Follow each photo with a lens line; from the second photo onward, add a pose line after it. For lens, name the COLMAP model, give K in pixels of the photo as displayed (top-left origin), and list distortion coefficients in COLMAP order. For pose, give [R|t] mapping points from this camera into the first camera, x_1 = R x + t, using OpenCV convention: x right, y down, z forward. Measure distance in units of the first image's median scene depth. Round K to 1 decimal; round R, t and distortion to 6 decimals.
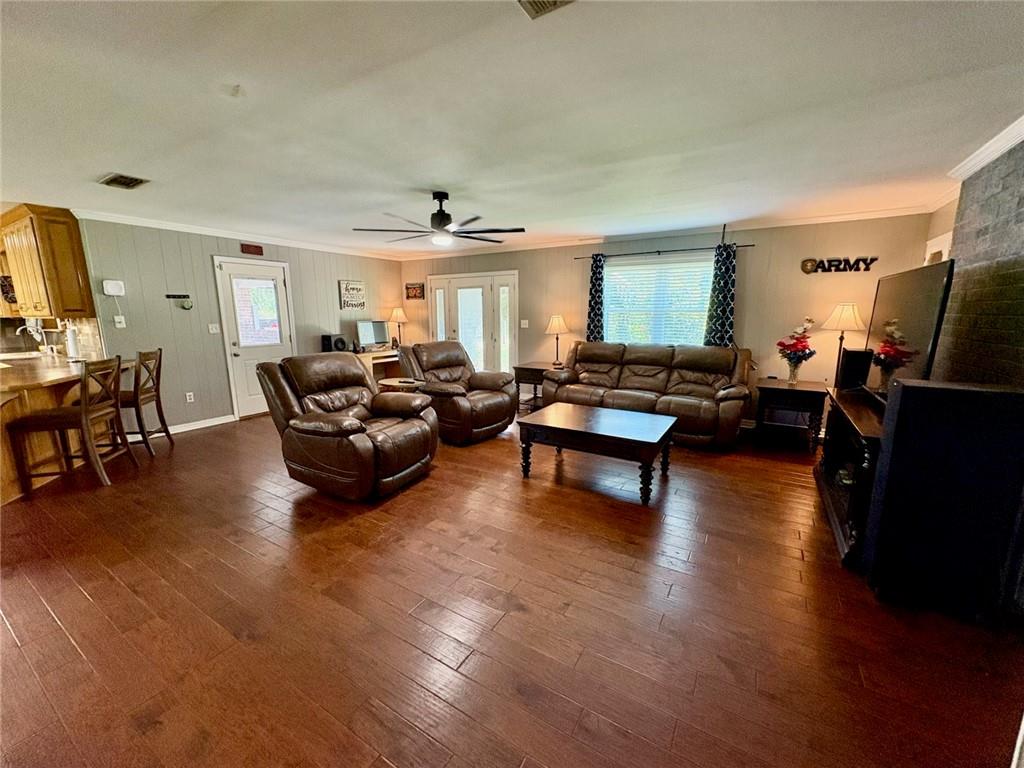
lens RADIAL K [[408.4, 0, 512.0], [0, 408.4, 384.0], [0, 0, 1]] dist [-0.010847, -0.000180]
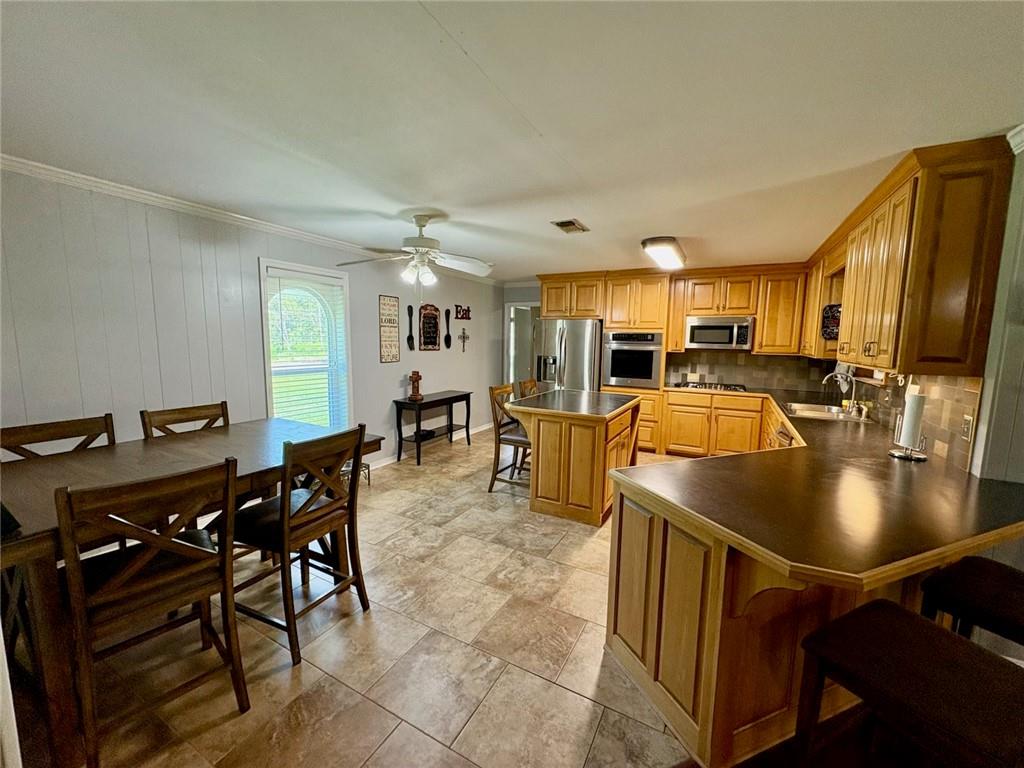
lens RADIAL K [[408.4, 0, 512.0], [0, 408.4, 384.0], [0, 0, 1]] dist [-0.010847, -0.000180]
pose [[0.059700, 0.115363, -0.991528, -0.592760], [-0.179593, 0.978332, 0.103015, -0.104529], [0.981928, 0.171921, 0.079125, 0.431375]]
